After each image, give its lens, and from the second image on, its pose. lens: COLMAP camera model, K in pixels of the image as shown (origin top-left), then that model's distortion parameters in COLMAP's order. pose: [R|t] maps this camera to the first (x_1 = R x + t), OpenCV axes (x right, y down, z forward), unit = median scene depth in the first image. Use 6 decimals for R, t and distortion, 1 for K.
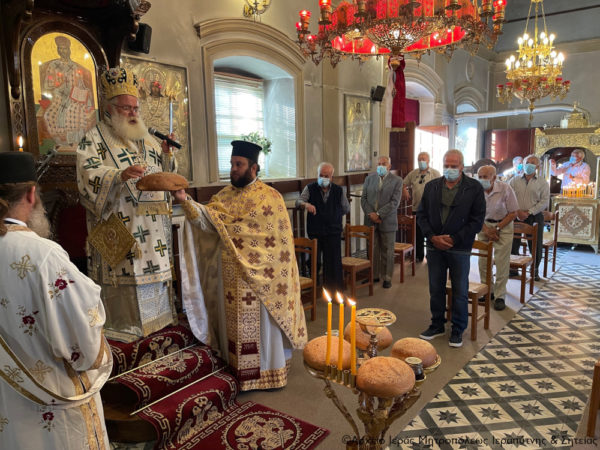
lens RADIAL K [[456.9, 0, 309.2], [0, 456.9, 227.3], [0, 0, 1]] dist [0.064802, -0.088651]
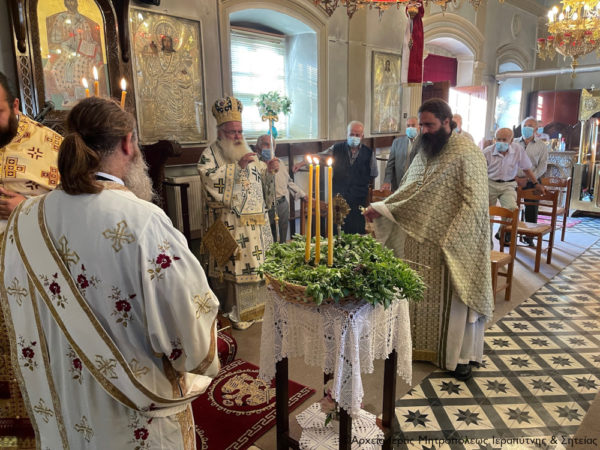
lens RADIAL K [[456.9, 0, 310.1], [0, 456.9, 225.3], [0, 0, 1]] dist [0.064802, -0.088651]
pose [[0.996274, 0.027172, -0.081857, 0.044062], [-0.021373, 0.997254, 0.070905, 0.005475], [0.083559, -0.068892, 0.994119, 0.023094]]
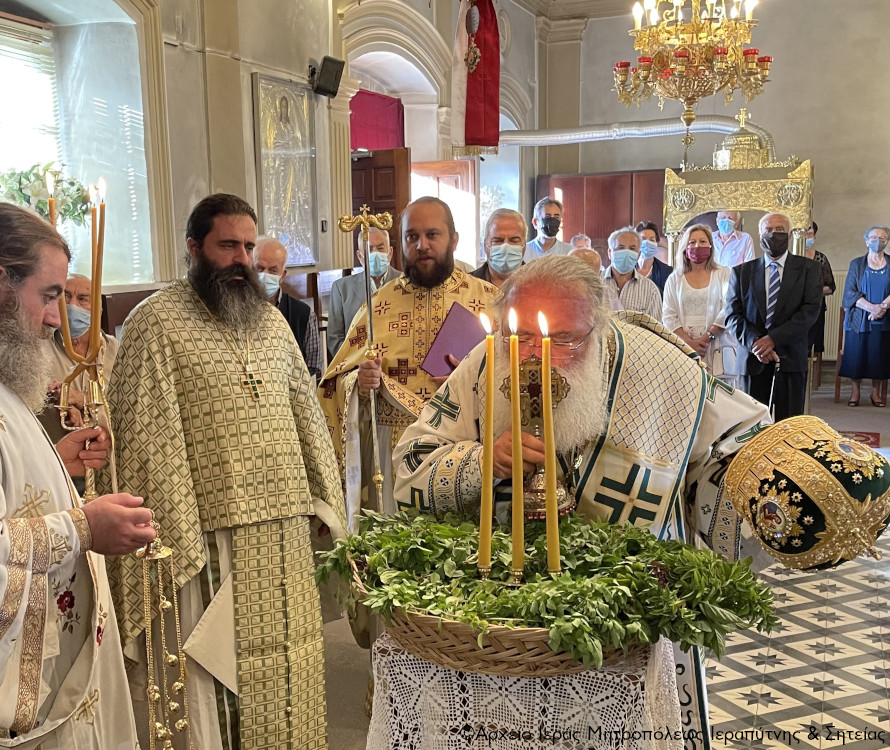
lens RADIAL K [[1102.2, 0, 375.5], [0, 1102.2, 448.8], [0, 0, 1]] dist [0.031760, 0.000000]
pose [[0.965211, -0.054209, 0.255792, -0.103662], [0.046591, 0.998274, 0.035754, 0.006630], [-0.257289, -0.022592, 0.966070, 0.047986]]
